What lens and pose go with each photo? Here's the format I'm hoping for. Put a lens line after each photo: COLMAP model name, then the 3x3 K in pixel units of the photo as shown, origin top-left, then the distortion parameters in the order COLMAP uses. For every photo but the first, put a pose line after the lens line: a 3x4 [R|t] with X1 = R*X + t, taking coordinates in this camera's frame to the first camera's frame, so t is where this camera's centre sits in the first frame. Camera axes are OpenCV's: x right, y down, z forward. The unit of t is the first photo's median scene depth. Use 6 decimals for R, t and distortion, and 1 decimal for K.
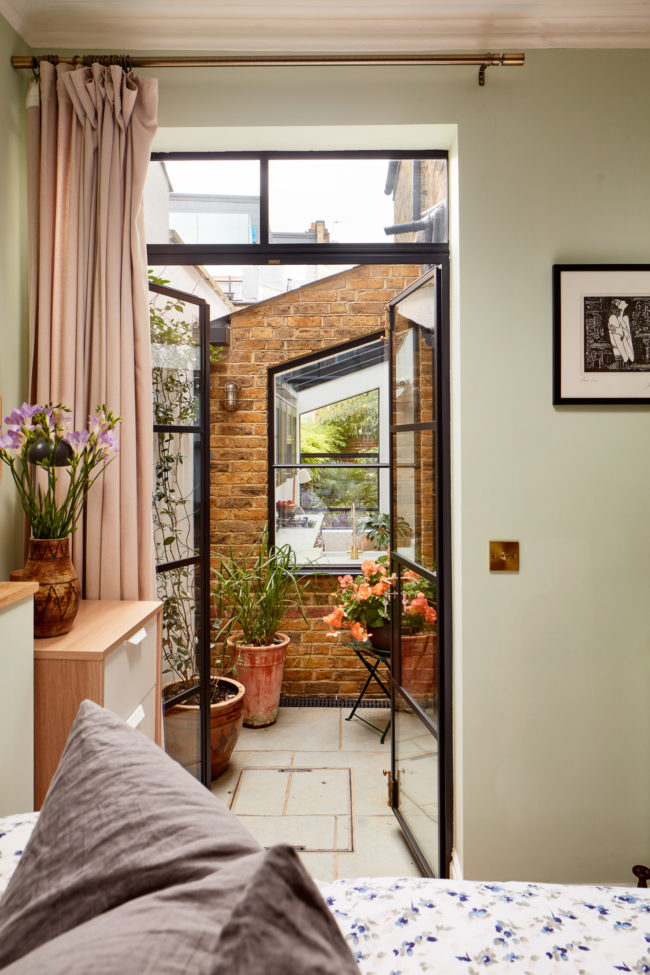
lens RADIAL K [[692.9, 0, 325.0], [0, 692.9, 487.5], [0, 0, 1]] dist [-0.011321, 0.002165]
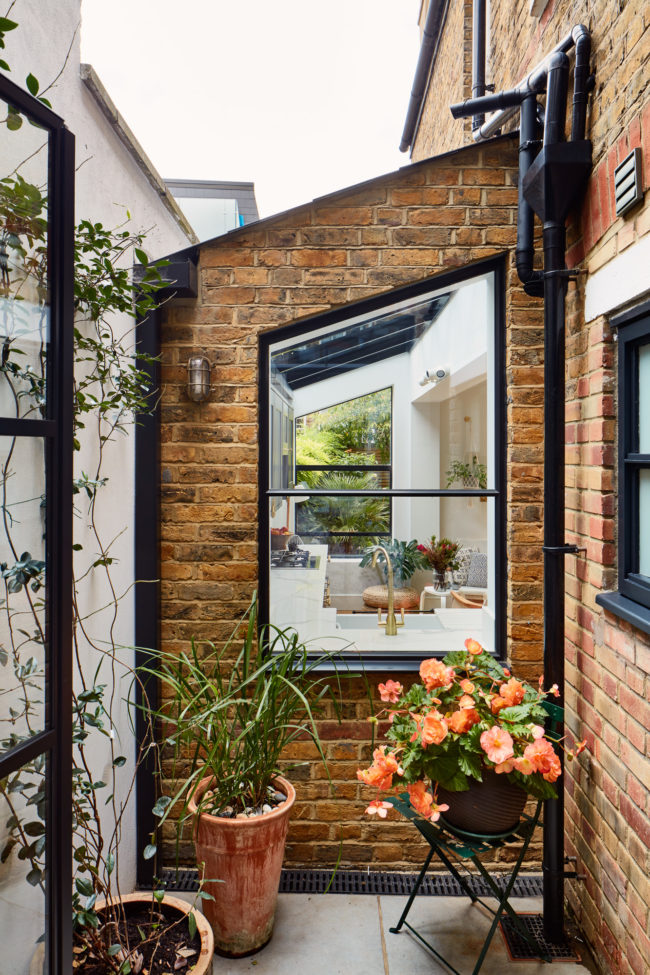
lens RADIAL K [[692.9, 0, 325.0], [0, 692.9, 487.5], [0, 0, 1]] dist [-0.011321, 0.002165]
pose [[0.999815, 0.003498, 0.018899, -0.035268], [-0.003266, 0.999919, -0.012307, -0.028724], [-0.018941, 0.012243, 0.999746, 0.387177]]
